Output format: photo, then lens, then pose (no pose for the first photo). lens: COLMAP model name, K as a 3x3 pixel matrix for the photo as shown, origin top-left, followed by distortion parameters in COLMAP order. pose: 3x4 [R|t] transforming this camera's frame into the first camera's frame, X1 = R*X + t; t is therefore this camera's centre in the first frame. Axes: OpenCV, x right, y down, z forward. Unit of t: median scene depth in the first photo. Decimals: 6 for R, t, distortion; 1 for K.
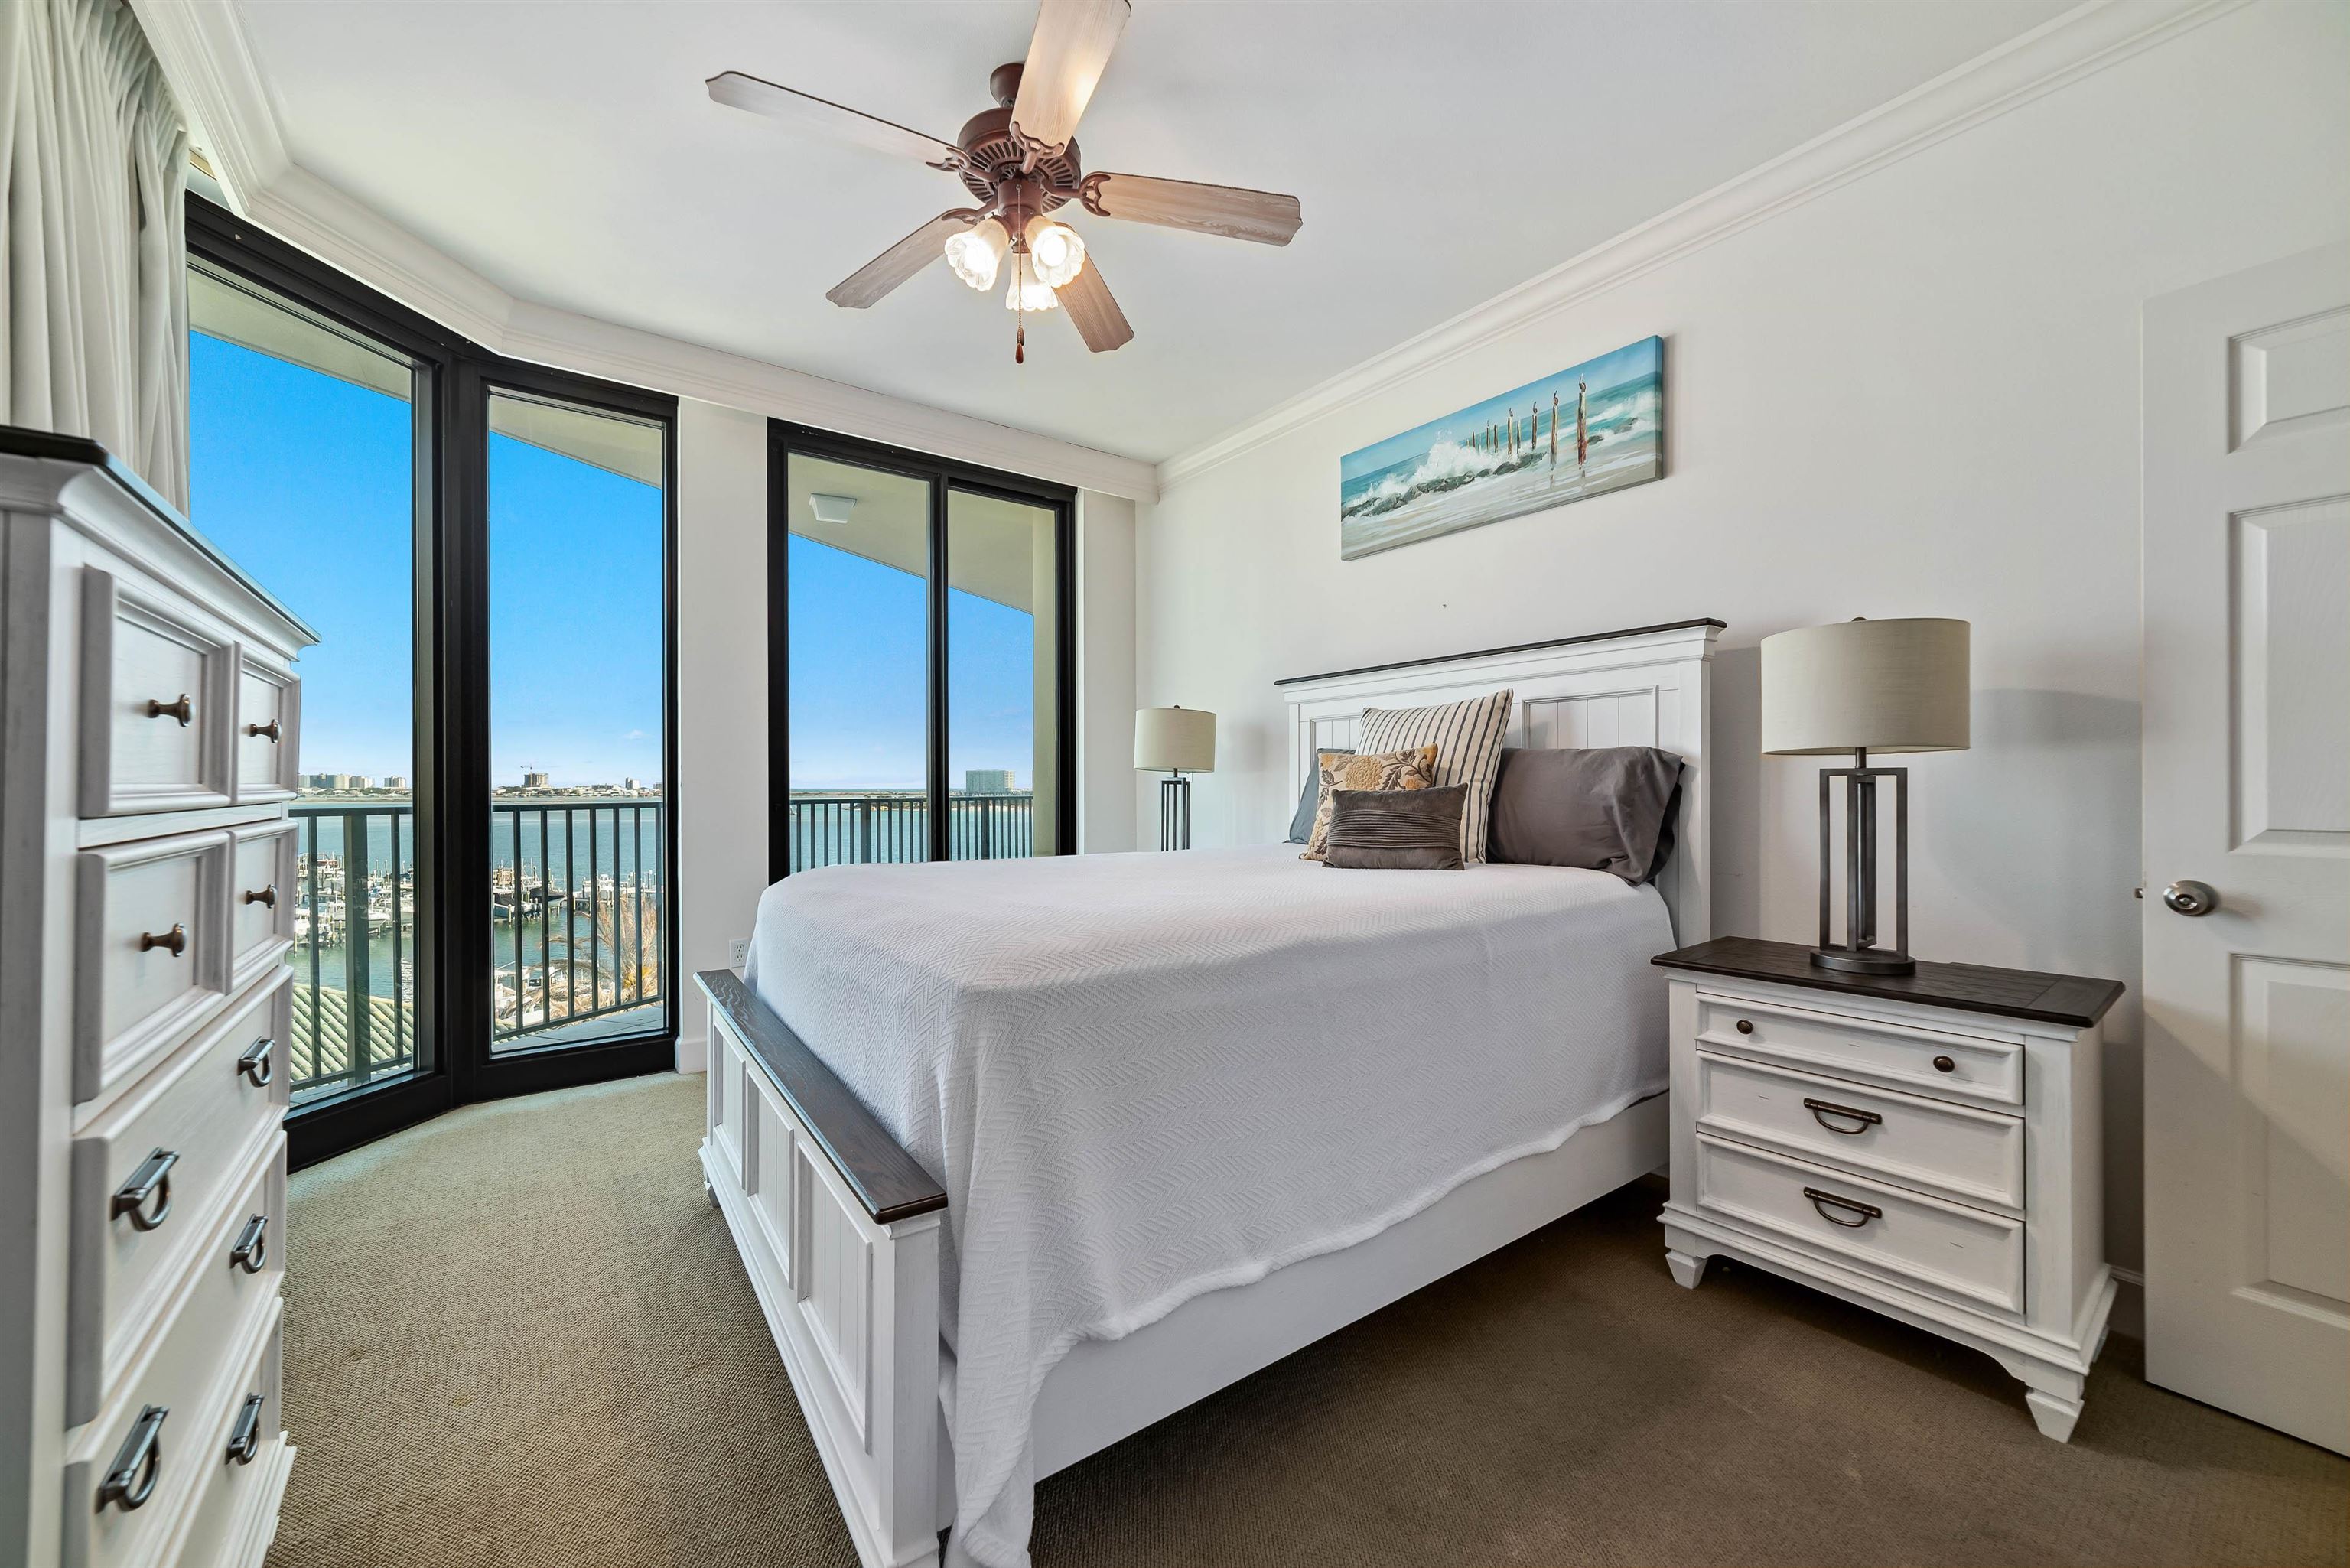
lens RADIAL K [[911.6, 0, 1172.9], [0, 911.6, 789.1], [0, 0, 1]] dist [0.001221, 0.000162]
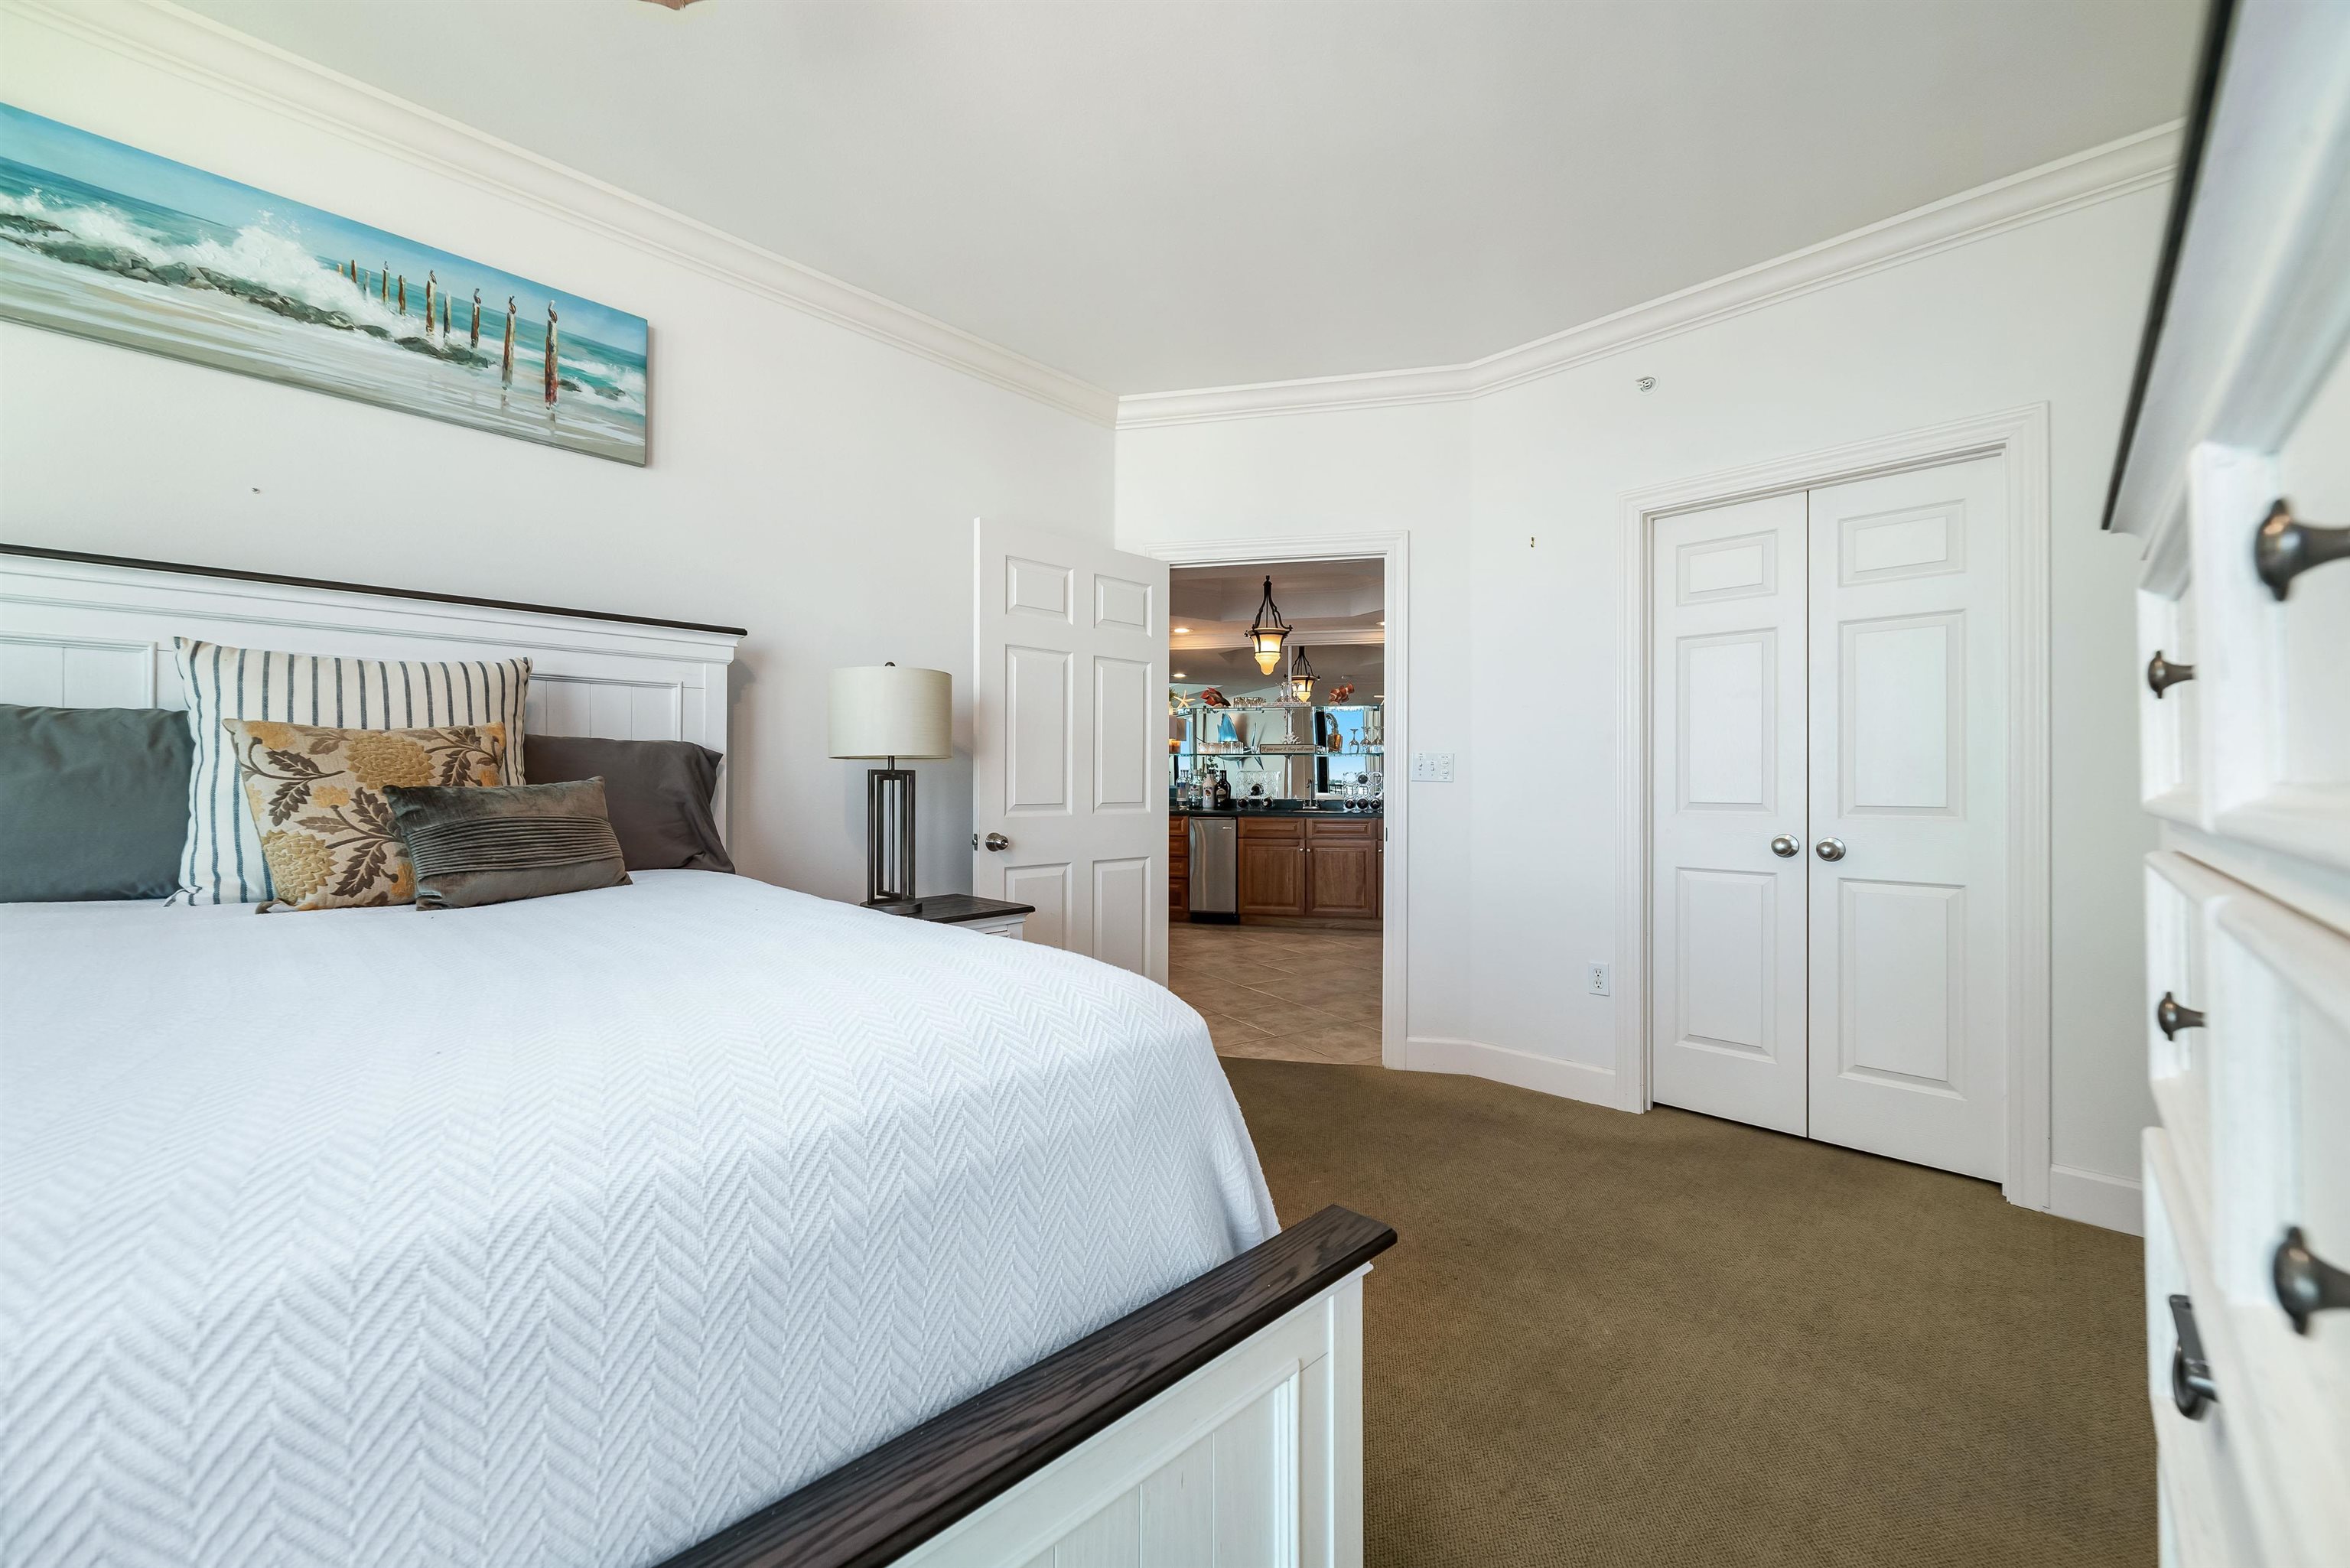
lens RADIAL K [[911.6, 0, 1172.9], [0, 911.6, 789.1], [0, 0, 1]] dist [0.001221, 0.000162]
pose [[-0.164062, -0.000965, 0.986450, -0.495140], [0.004129, 0.999990, 0.001665, 0.004412], [-0.986441, 0.004346, -0.164056, 0.573631]]
